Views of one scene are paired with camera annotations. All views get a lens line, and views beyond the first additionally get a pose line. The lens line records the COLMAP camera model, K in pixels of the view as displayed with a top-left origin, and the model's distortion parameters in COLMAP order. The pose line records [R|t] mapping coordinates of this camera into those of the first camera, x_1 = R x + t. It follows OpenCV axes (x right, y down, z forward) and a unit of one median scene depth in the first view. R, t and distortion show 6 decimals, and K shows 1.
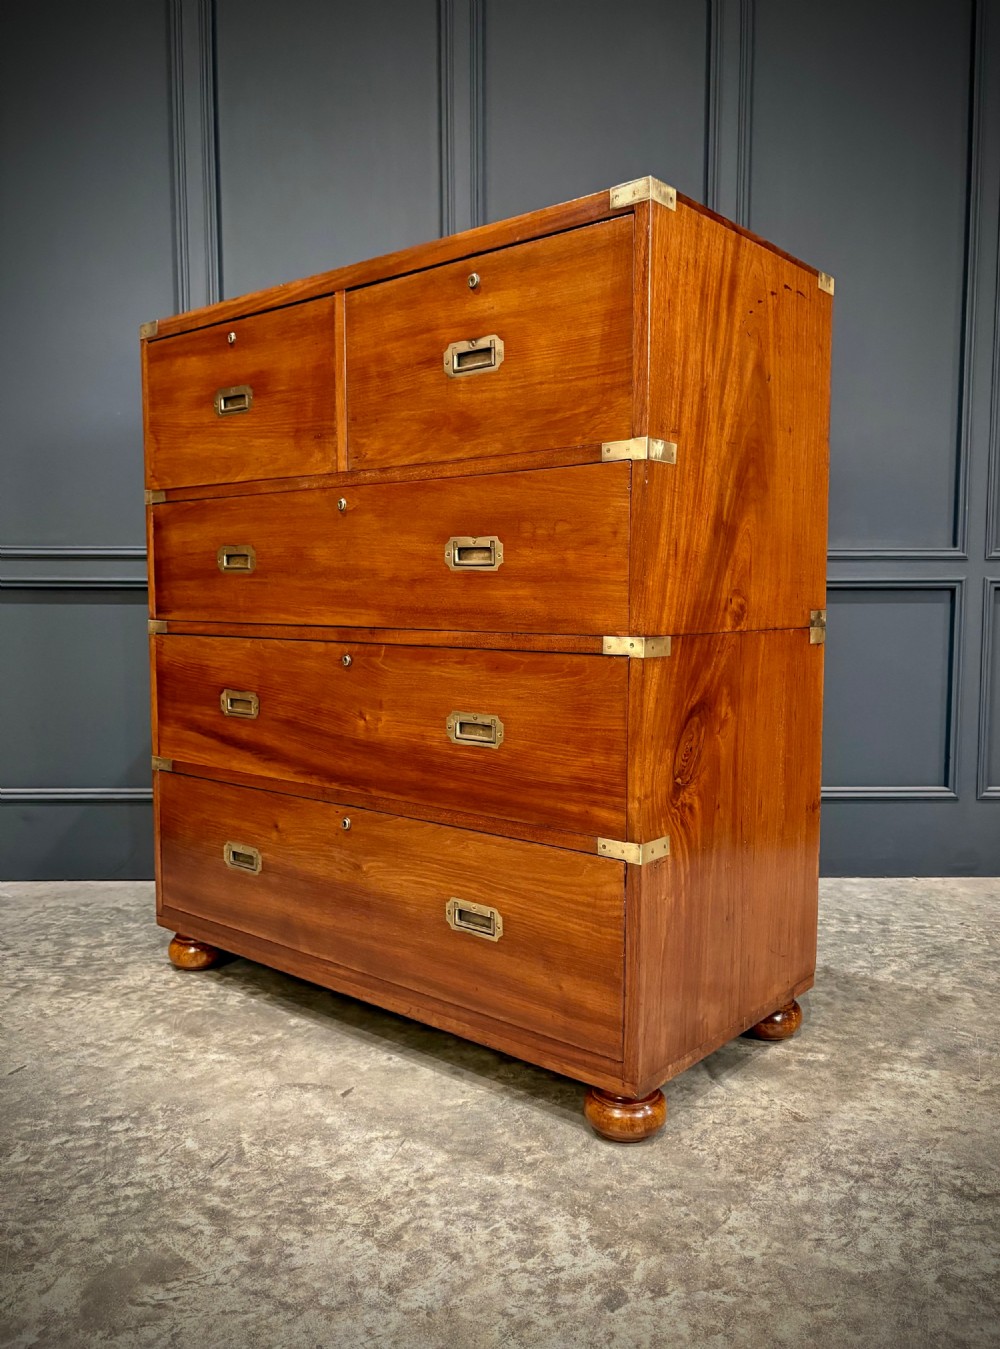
lens RADIAL K [[1123.0, 0, 508.5], [0, 1123.0, 677.3], [0, 0, 1]] dist [0.046427, -0.050679]
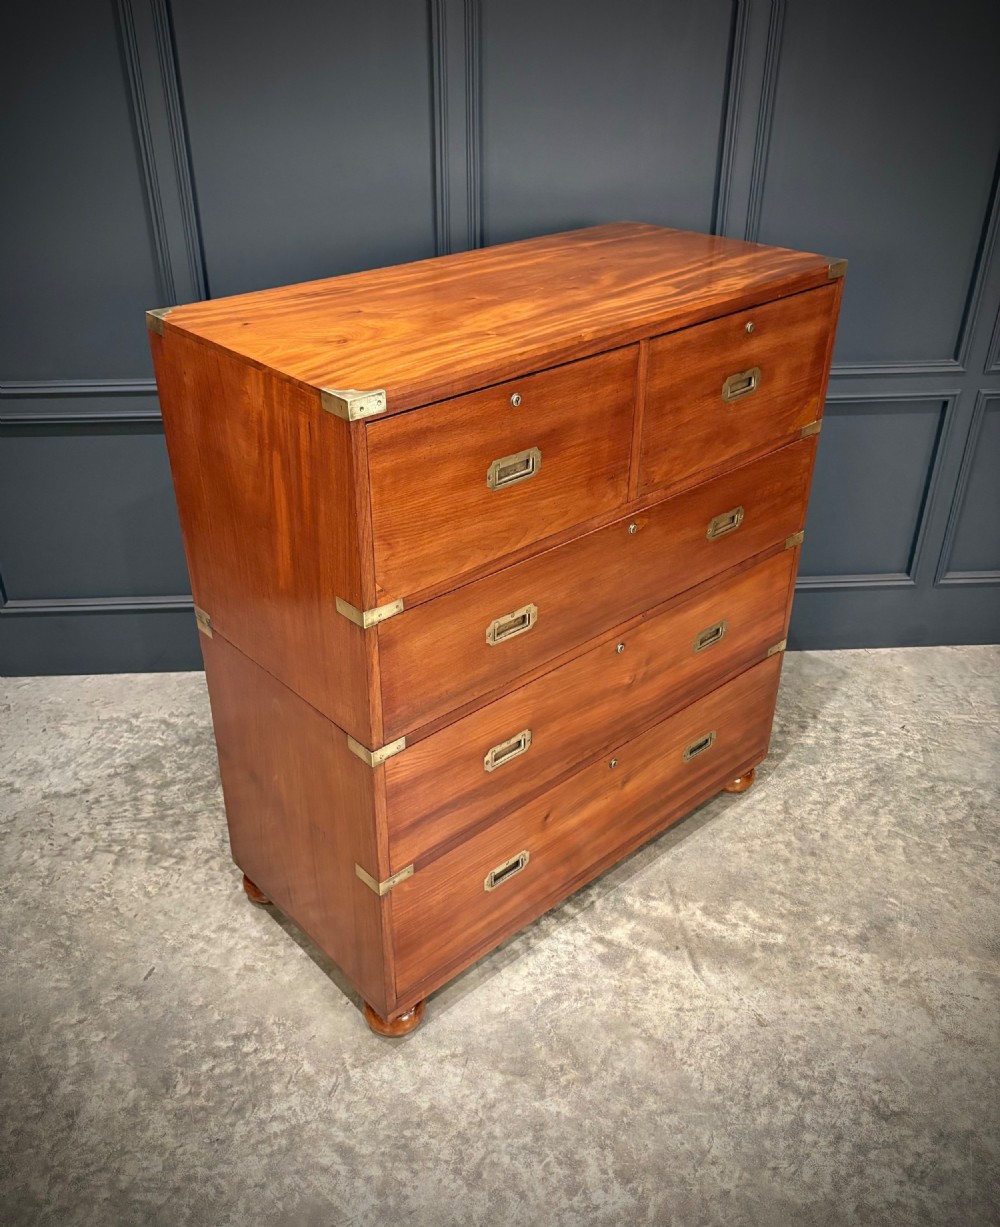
lens RADIAL K [[1146.0, 0, 462.8], [0, 1146.0, 583.2], [0, 0, 1]] dist [0.024288, 0.000000]
pose [[0.999409, -0.026065, 0.022401, -0.105772], [0.012974, 0.889691, 0.456379, -0.661936], [-0.031825, -0.455819, 0.889504, 0.045402]]
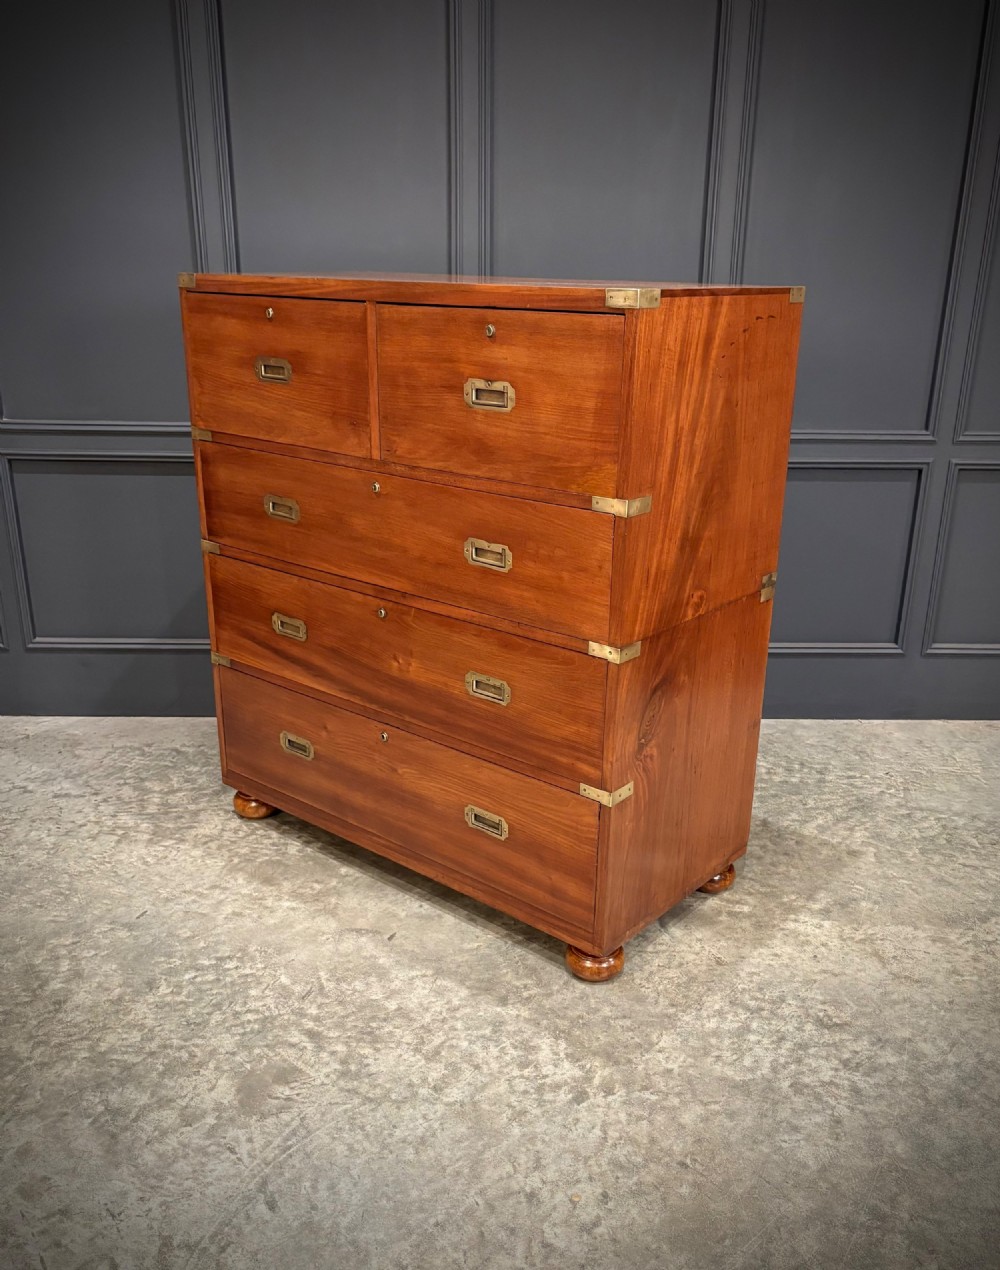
lens RADIAL K [[1263.4, 0, 507.0], [0, 1263.4, 701.4], [0, 0, 1]] dist [0.036686, 0.000000]
pose [[0.999922, 0.009037, 0.008590, -0.020107], [-0.011185, 0.954597, 0.297691, -0.361557], [-0.005509, -0.297763, 0.954624, -0.371661]]
